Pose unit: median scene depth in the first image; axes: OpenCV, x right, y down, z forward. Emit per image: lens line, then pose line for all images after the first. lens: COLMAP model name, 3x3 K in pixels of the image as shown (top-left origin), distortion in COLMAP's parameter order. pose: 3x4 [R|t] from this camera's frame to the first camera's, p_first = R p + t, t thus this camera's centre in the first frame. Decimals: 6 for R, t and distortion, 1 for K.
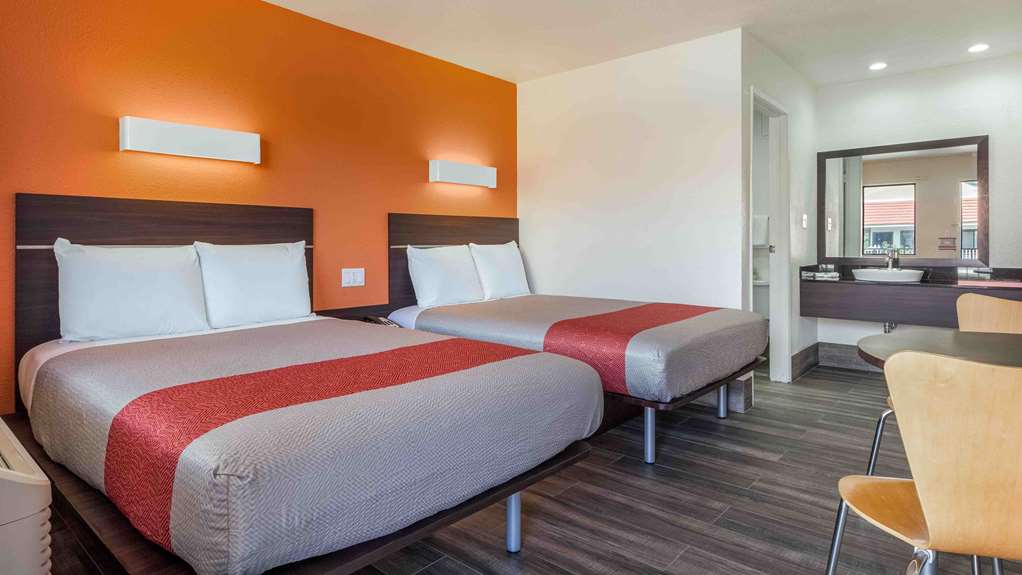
lens RADIAL K [[572.4, 0, 516.6], [0, 572.4, 285.6], [0, 0, 1]] dist [0.001095, 0.000743]
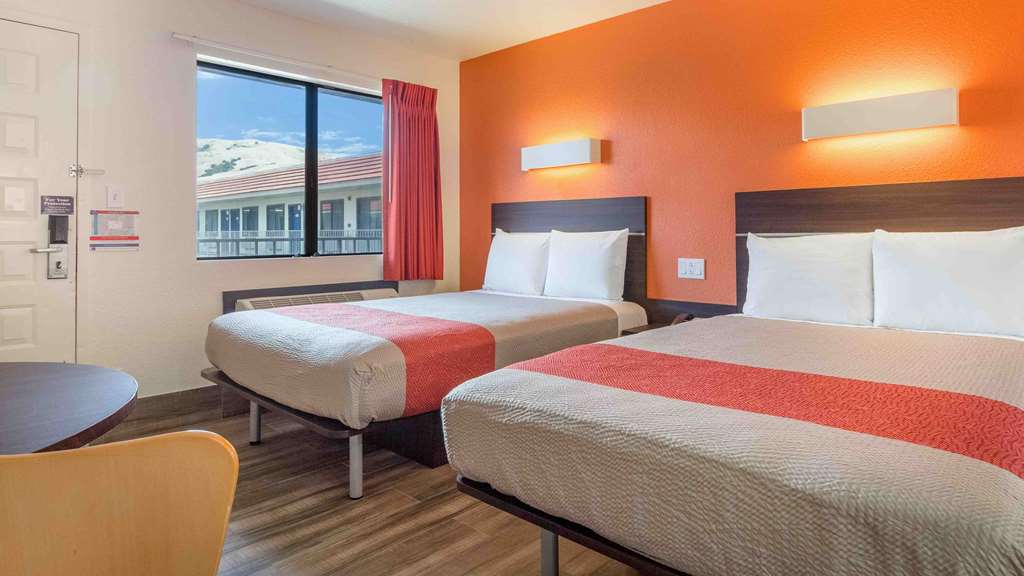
lens RADIAL K [[573.5, 0, 517.6], [0, 573.5, 286.1], [0, 0, 1]] dist [0.001095, 0.000743]
pose [[-0.039322, 0.096399, -0.994566, 0.603814], [-0.067935, 0.992775, 0.098911, -0.055501], [0.996915, 0.071455, -0.032489, 0.729773]]
